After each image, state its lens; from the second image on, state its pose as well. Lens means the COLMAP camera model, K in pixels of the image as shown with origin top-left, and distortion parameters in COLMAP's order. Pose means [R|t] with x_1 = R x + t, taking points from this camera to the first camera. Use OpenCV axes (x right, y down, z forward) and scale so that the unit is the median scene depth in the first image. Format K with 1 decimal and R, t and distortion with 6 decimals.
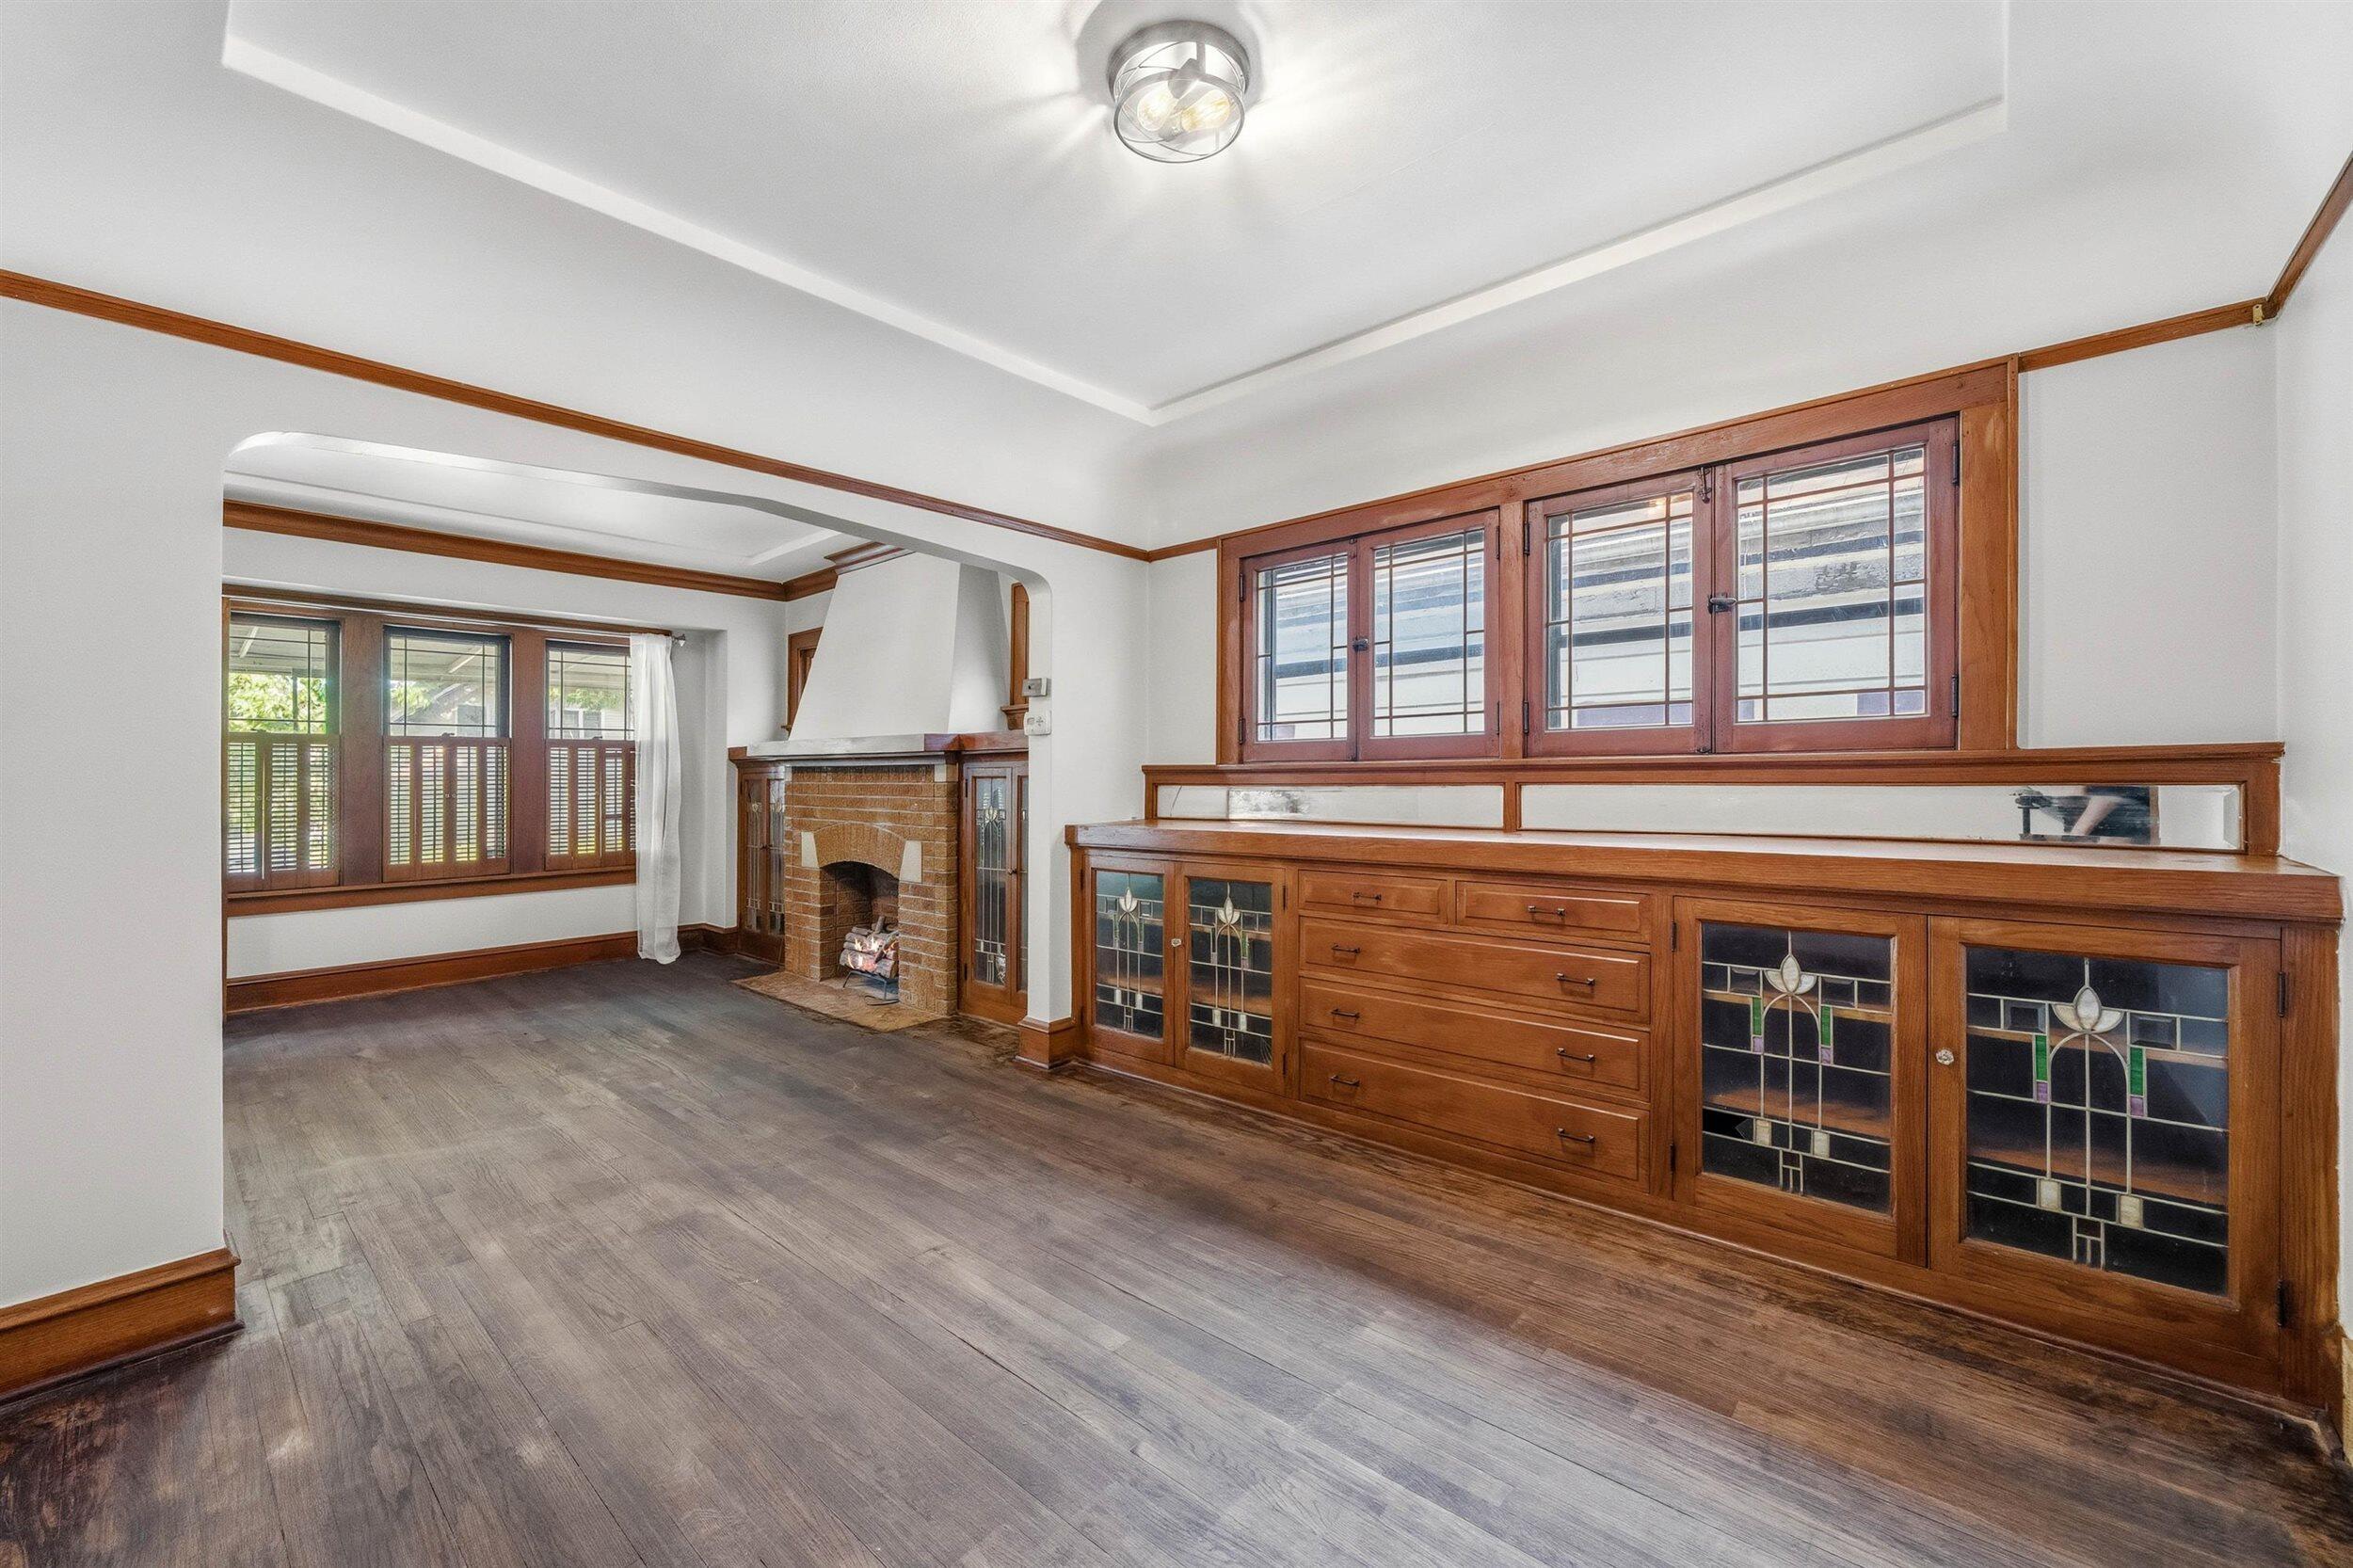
lens RADIAL K [[922.8, 0, 1169.8], [0, 922.8, 775.0], [0, 0, 1]] dist [-0.007306, 0.001535]
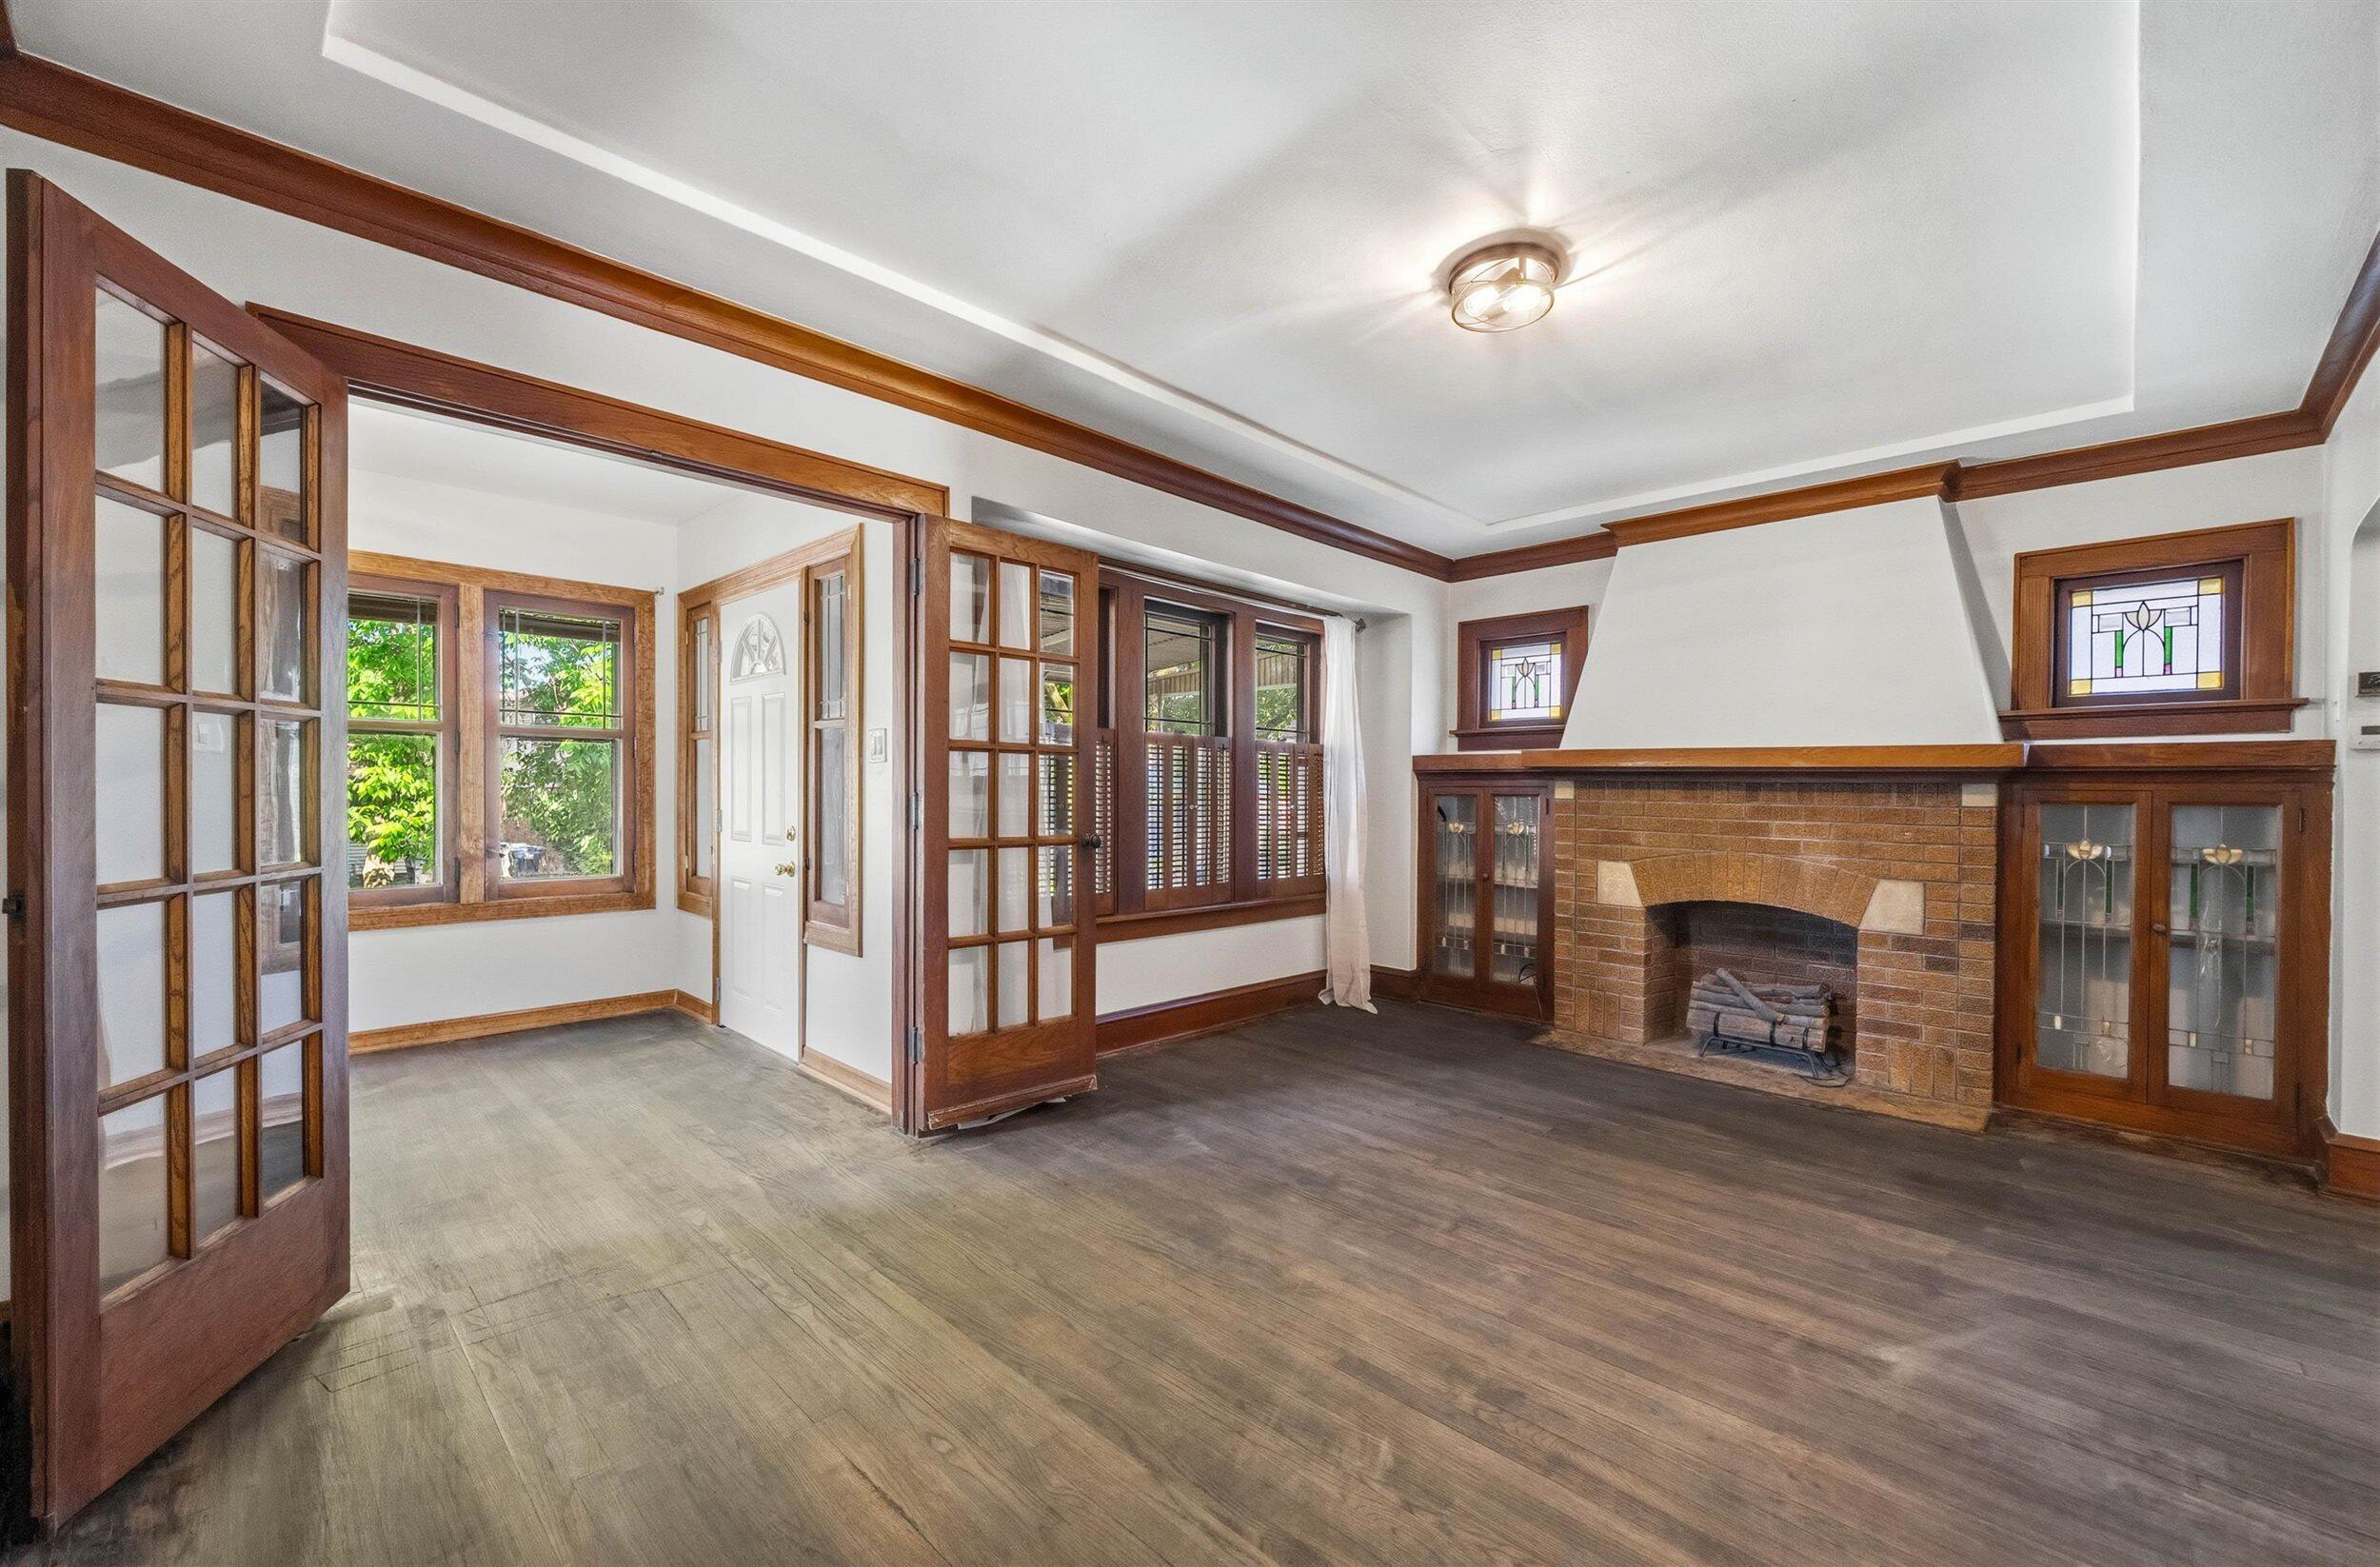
lens RADIAL K [[963.8, 0, 1190.0], [0, 963.8, 783.5], [0, 0, 1]] dist [0.000957, 0.000187]
pose [[0.998272, 0.022111, -0.054447, -0.874503], [-0.022577, 0.999714, -0.007943, 0.009805], [0.054256, 0.009159, 0.998485, 0.157503]]
